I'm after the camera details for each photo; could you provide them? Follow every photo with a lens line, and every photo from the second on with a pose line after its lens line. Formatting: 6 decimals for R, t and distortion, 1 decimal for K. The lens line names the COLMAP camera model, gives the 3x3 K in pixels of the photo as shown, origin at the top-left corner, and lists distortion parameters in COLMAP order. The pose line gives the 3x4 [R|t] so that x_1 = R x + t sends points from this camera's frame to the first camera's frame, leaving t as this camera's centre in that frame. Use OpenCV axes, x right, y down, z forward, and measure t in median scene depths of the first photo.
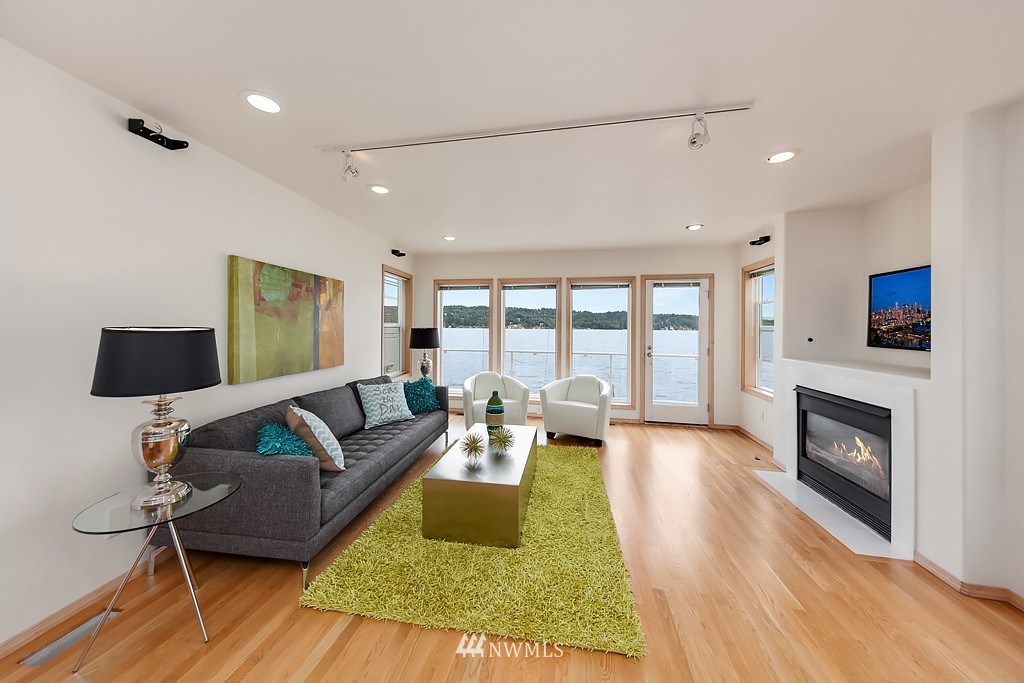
lens RADIAL K [[342.8, 0, 509.3], [0, 342.8, 338.2], [0, 0, 1]] dist [0.001491, -0.000945]
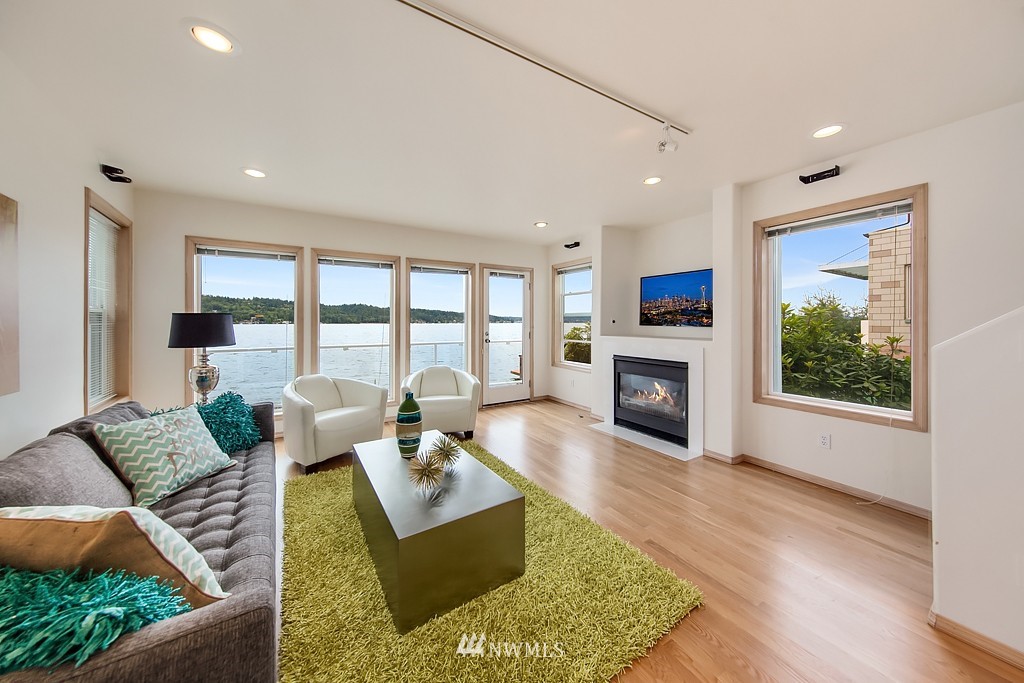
lens RADIAL K [[342.8, 0, 517.2], [0, 342.8, 329.2], [0, 0, 1]] dist [0.001491, -0.000945]
pose [[0.731702, -0.024876, 0.681170, -0.345704], [0.030578, 0.999526, 0.003656, 0.018319], [-0.680938, 0.018154, 0.732116, 0.262163]]
